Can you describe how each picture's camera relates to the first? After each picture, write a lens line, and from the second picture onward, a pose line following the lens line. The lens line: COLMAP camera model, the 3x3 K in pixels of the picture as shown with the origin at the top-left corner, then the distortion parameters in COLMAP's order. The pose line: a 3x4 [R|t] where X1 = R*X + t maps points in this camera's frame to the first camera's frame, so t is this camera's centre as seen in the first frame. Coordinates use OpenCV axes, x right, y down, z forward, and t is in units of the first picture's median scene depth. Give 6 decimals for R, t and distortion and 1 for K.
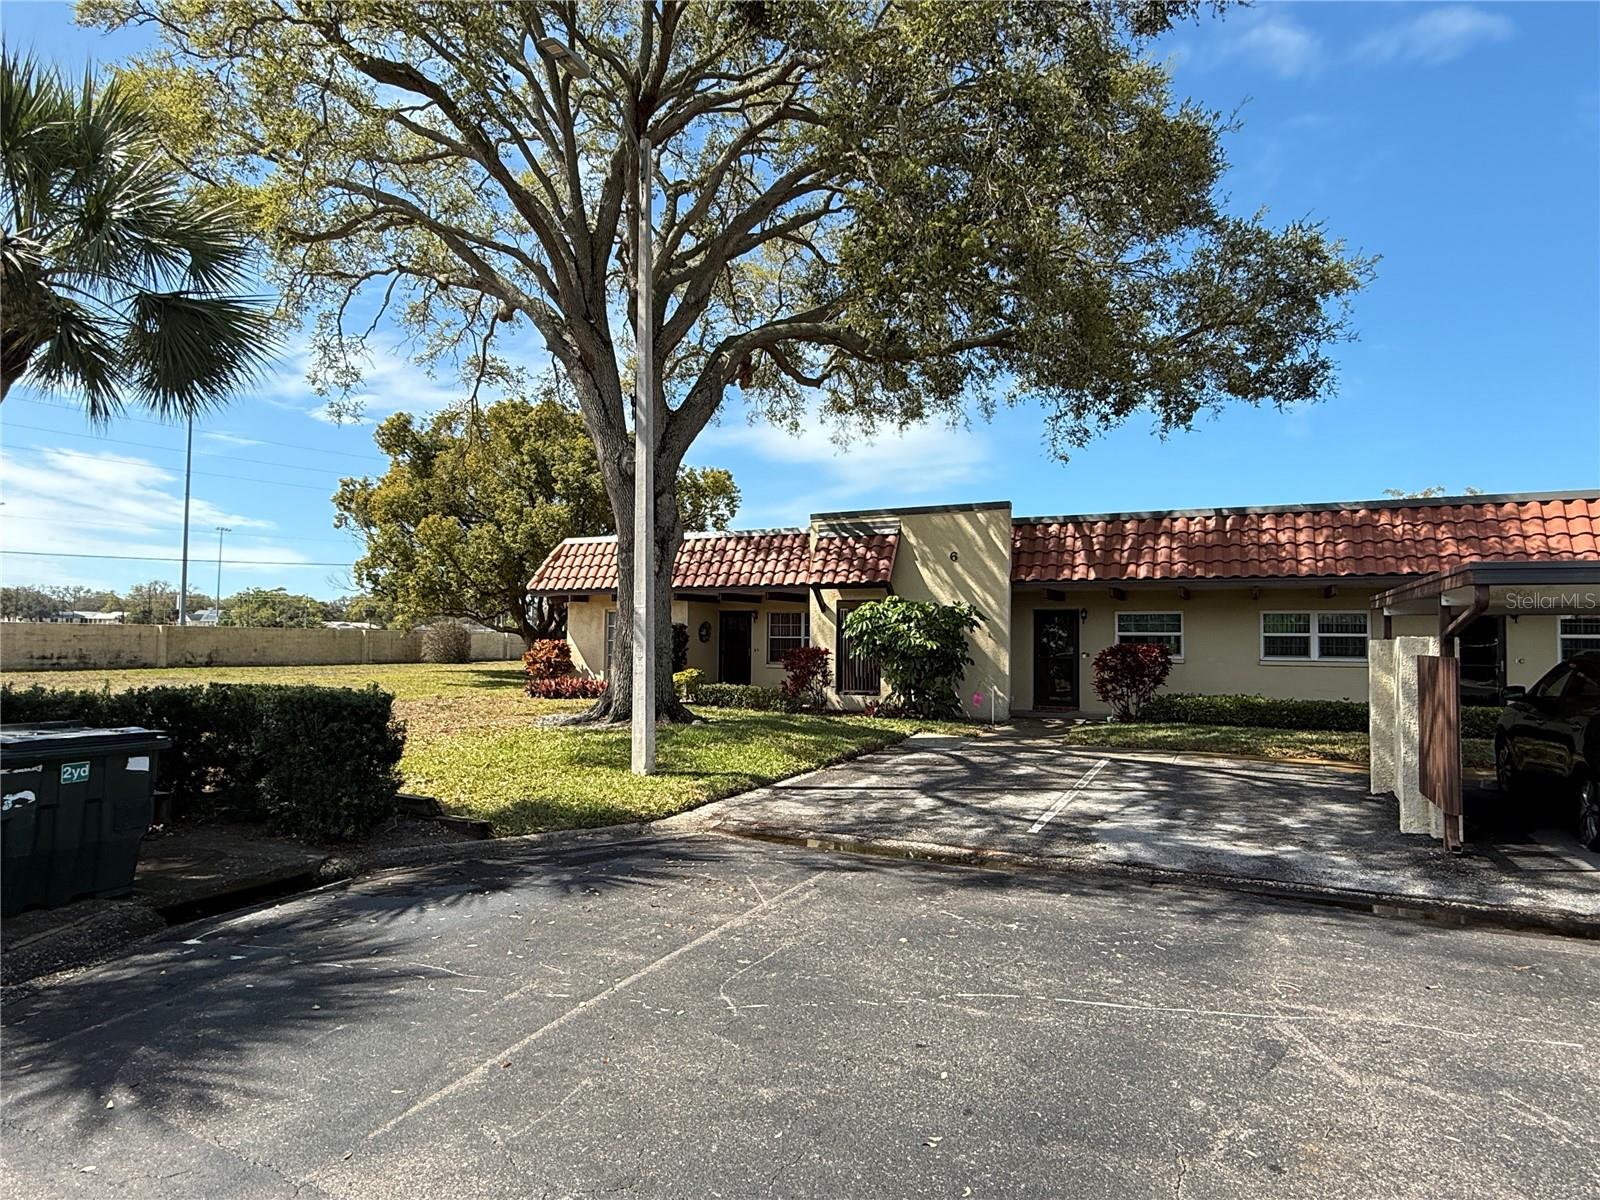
lens RADIAL K [[913.8, 0, 797.9], [0, 913.8, 606.1], [0, 0, 1]] dist [0.001174, -0.000177]
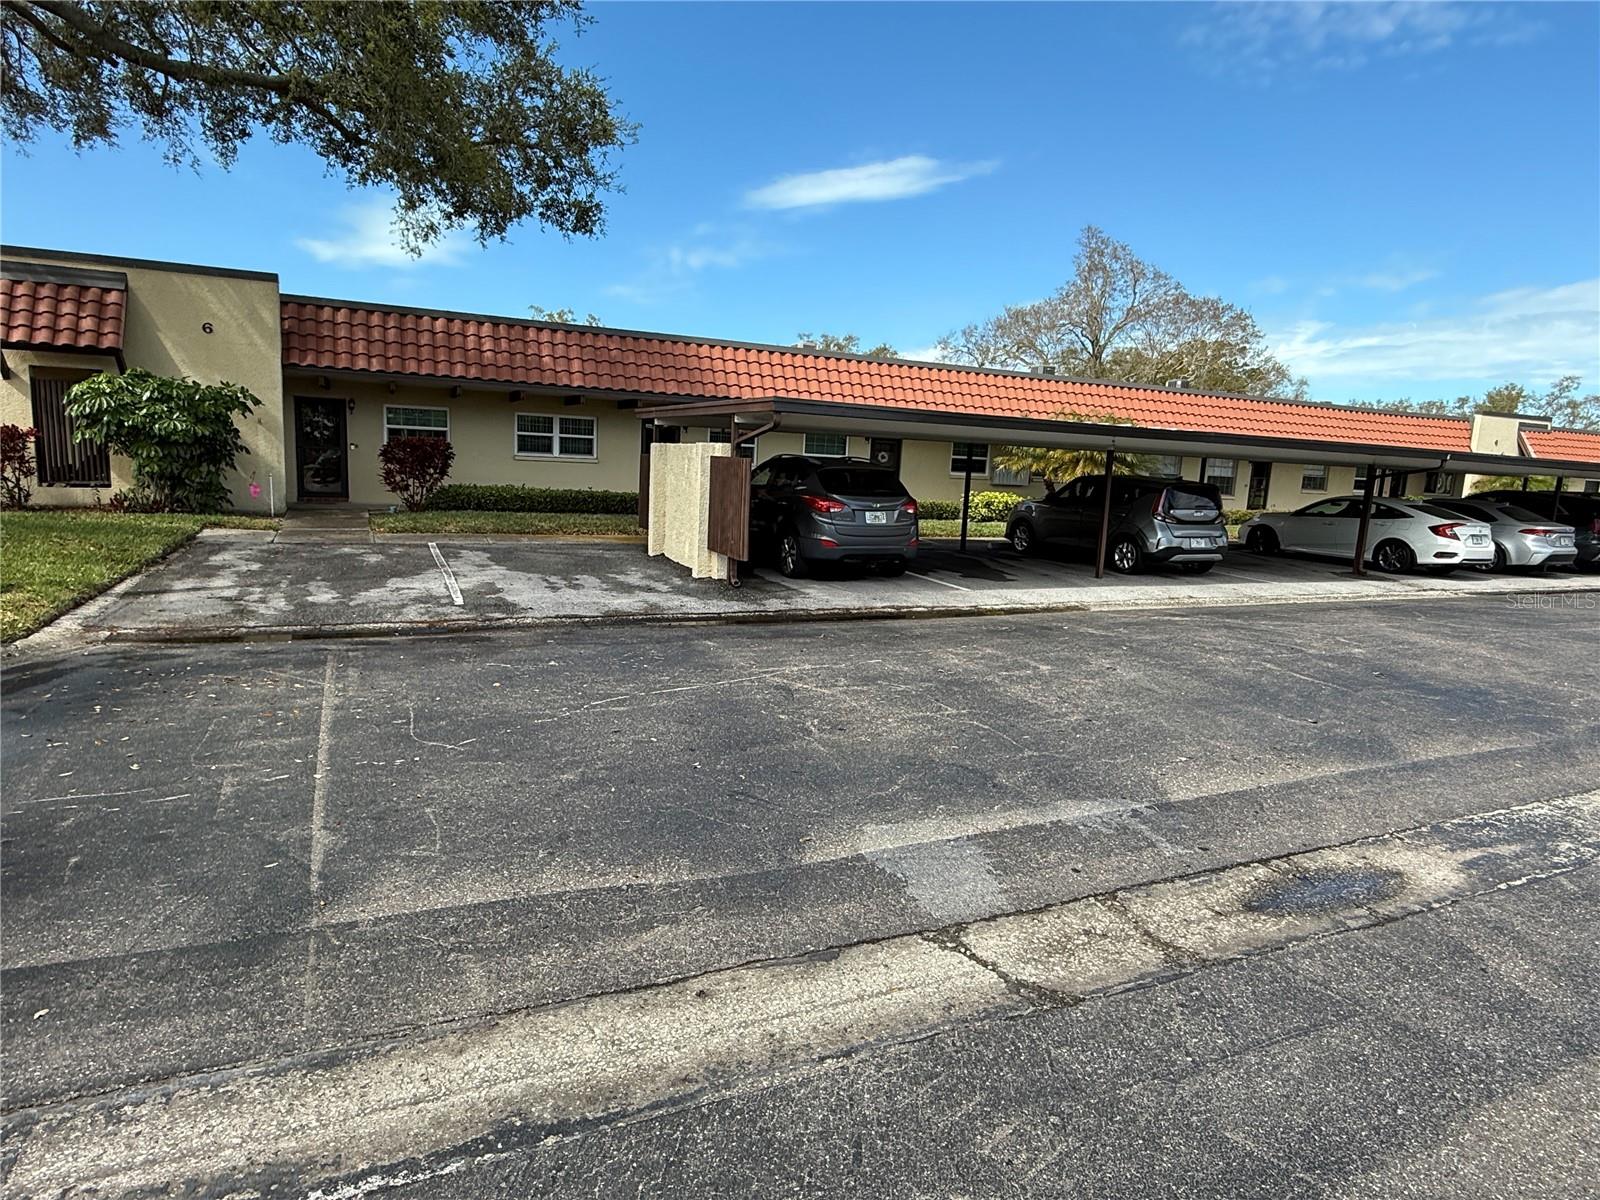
lens RADIAL K [[887.9, 0, 801.6], [0, 887.9, 594.3], [0, 0, 1]] dist [-0.001462, 0.000518]
pose [[0.635497, -0.096923, 0.765996, -0.451346], [-0.069315, 0.980922, 0.181624, 0.007059], [-0.768986, -0.168516, 0.616655, -0.009864]]
